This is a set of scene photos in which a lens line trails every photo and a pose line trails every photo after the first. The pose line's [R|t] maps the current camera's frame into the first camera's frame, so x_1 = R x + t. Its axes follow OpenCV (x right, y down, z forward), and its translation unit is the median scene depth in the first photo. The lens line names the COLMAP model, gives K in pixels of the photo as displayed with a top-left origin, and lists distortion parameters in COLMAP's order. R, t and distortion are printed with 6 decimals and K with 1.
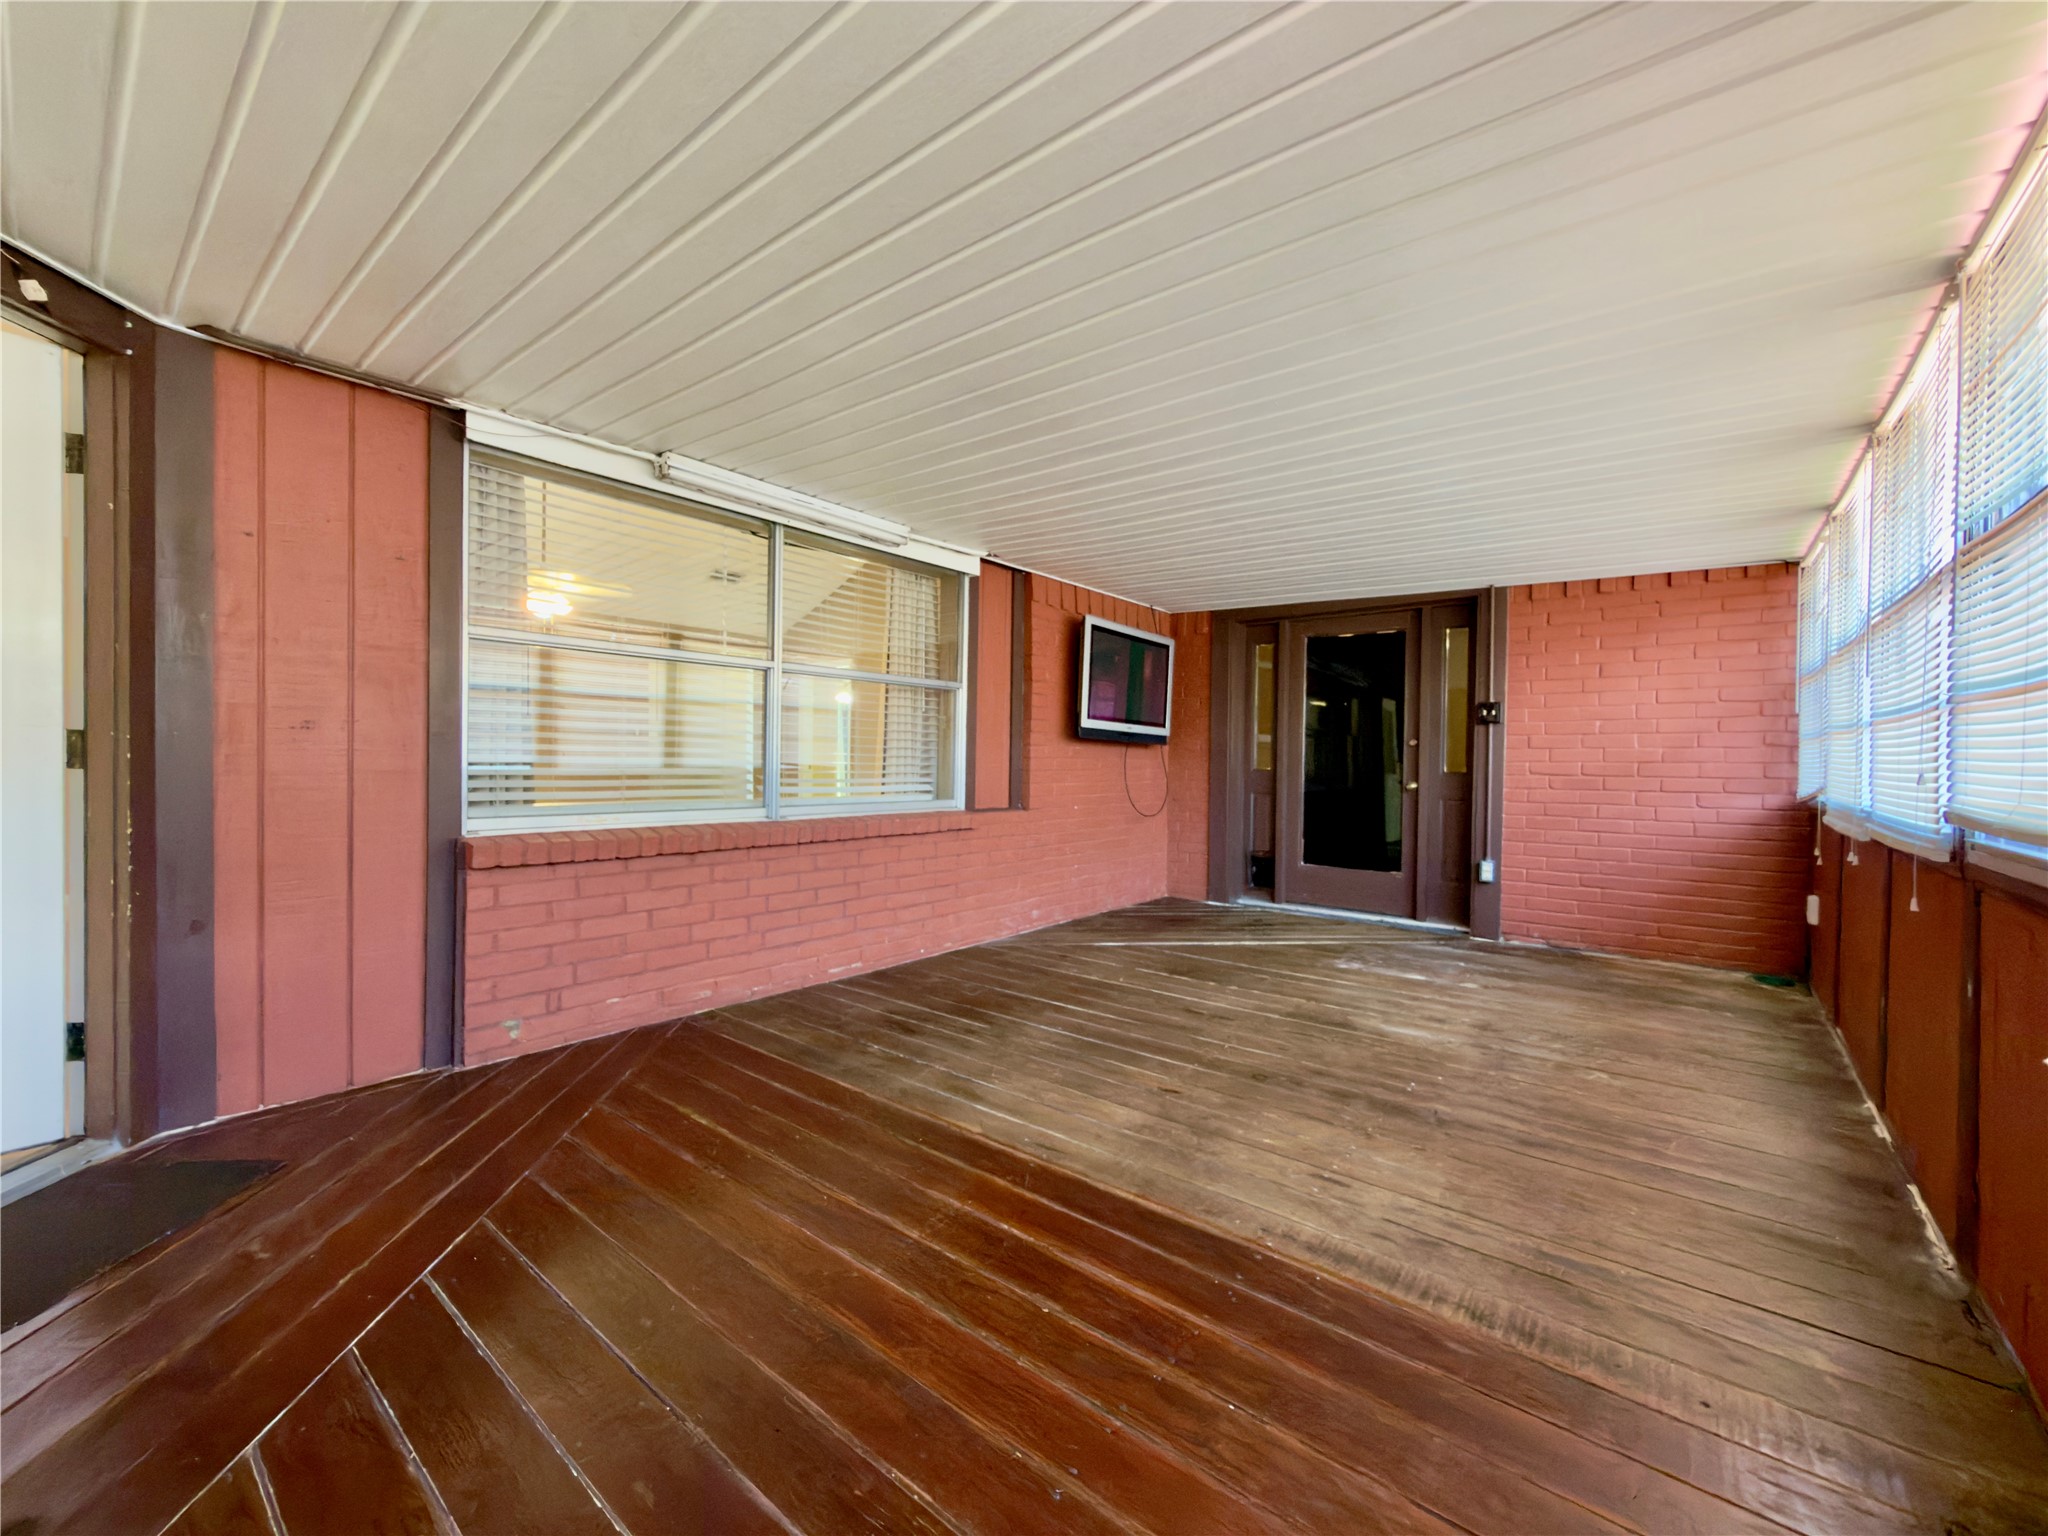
lens RADIAL K [[816.3, 0, 1019.3], [0, 816.3, 765.1], [0, 0, 1]] dist [-0.001275, -0.000524]
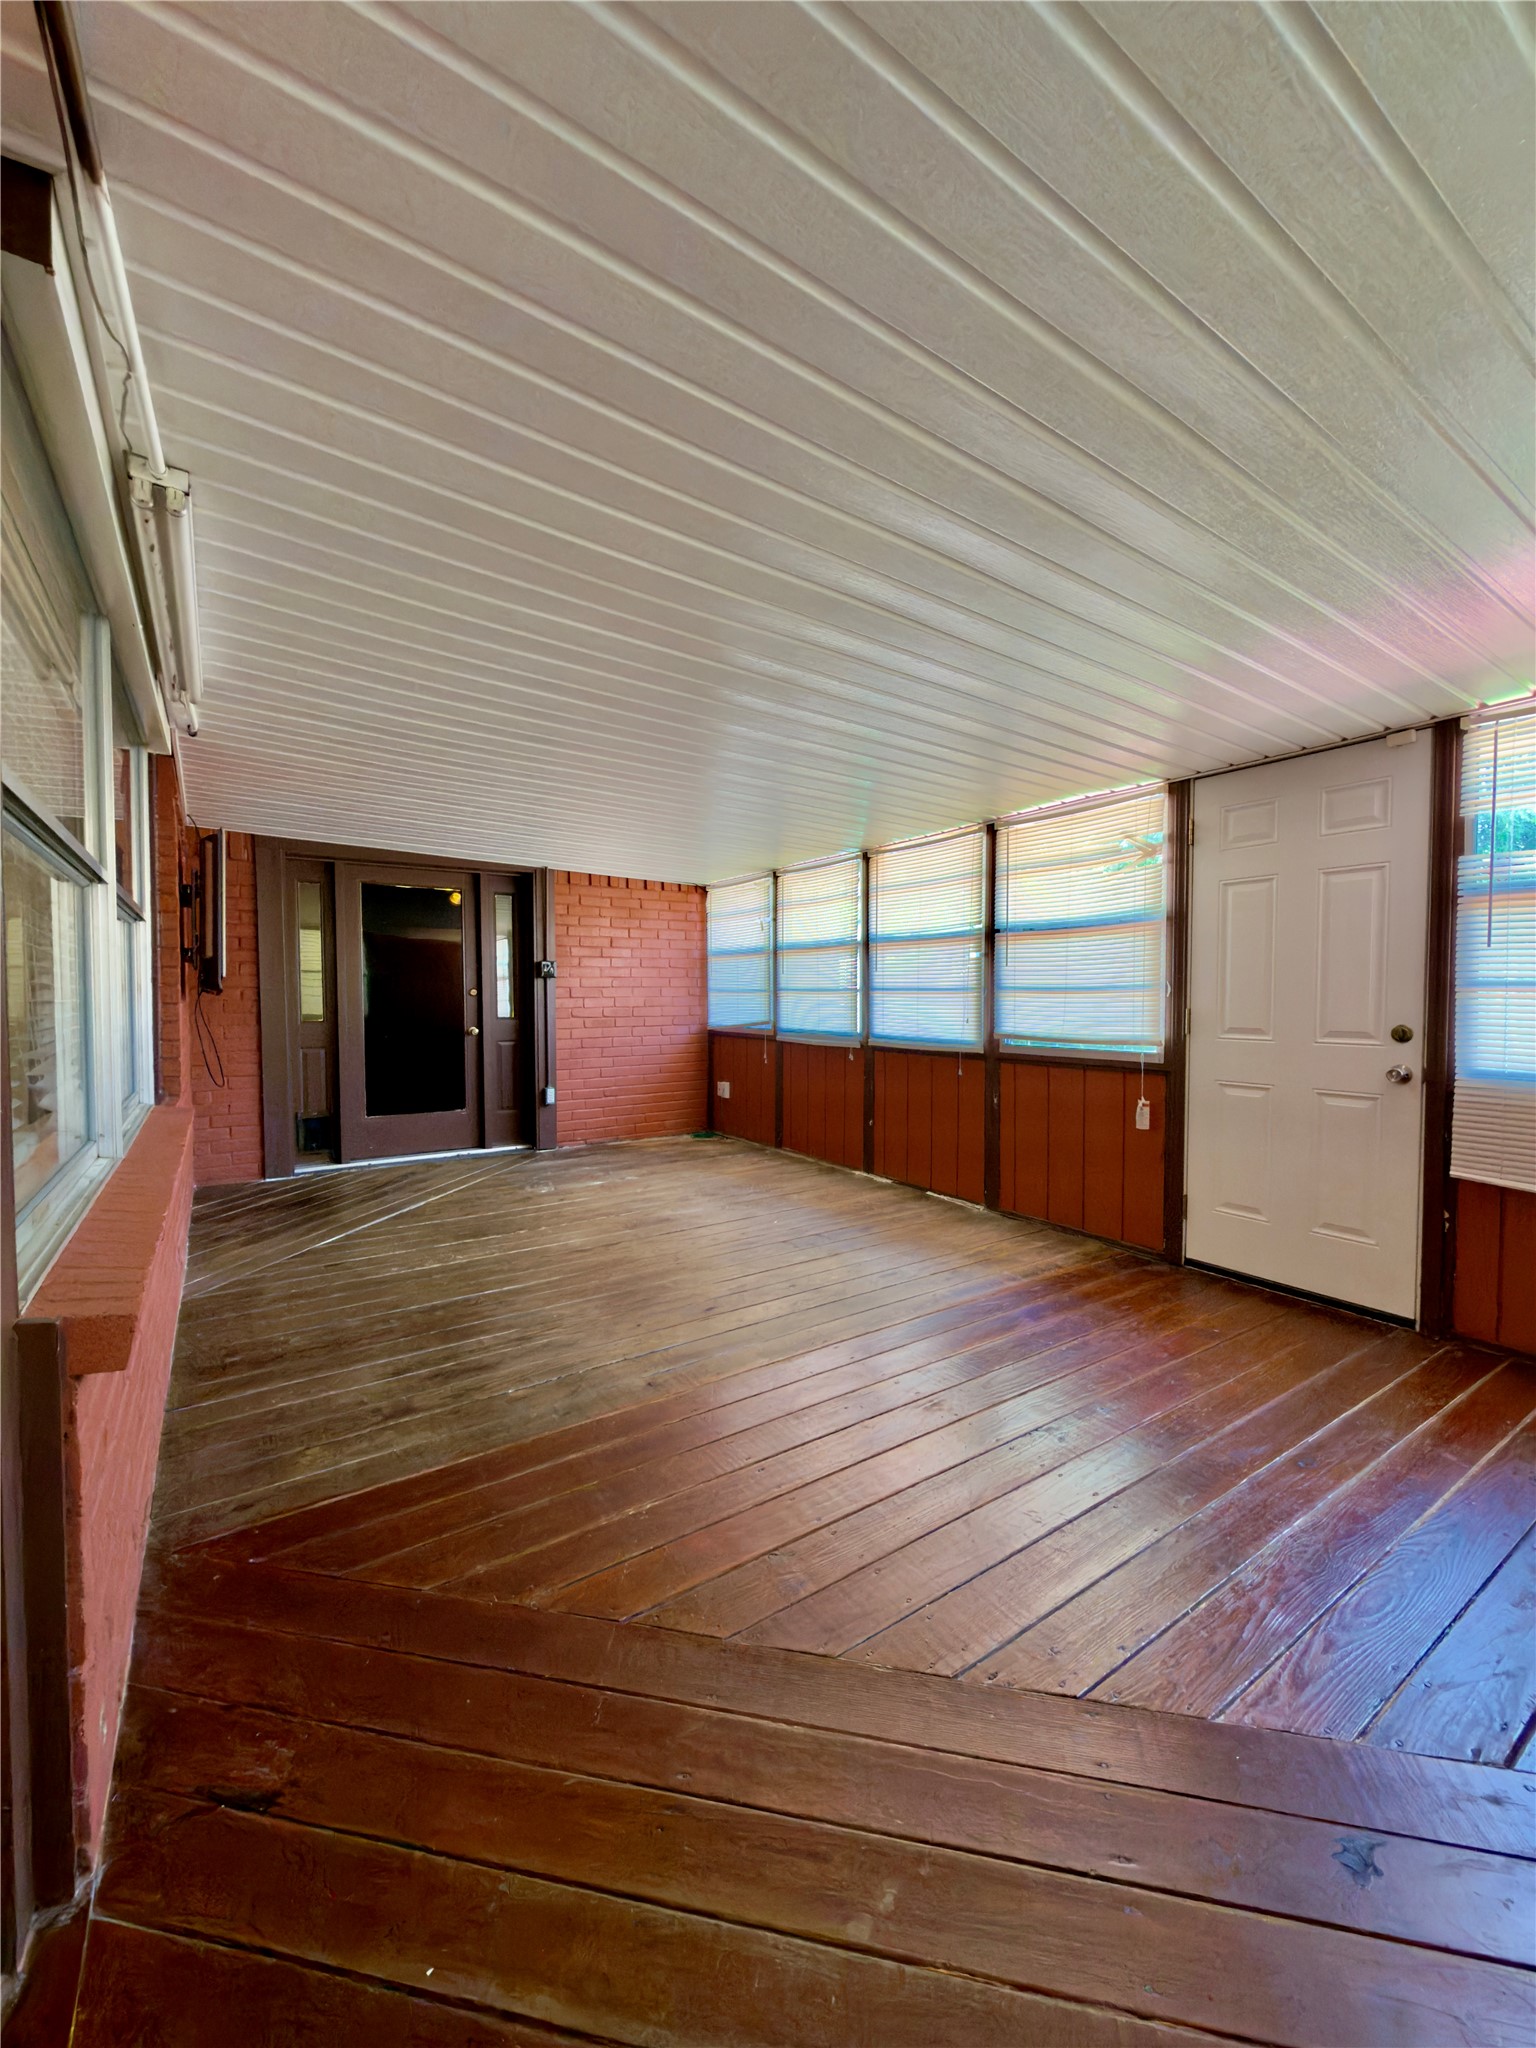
lens RADIAL K [[816.3, 0, 767.6], [0, 816.3, 1024.8], [0, 0, 1]] dist [-0.001275, -0.000524]
pose [[0.290067, -0.048323, 0.955786, -0.641804], [0.011601, 0.998829, 0.046978, -0.042336], [-0.956936, -0.002539, 0.290288, 0.383700]]
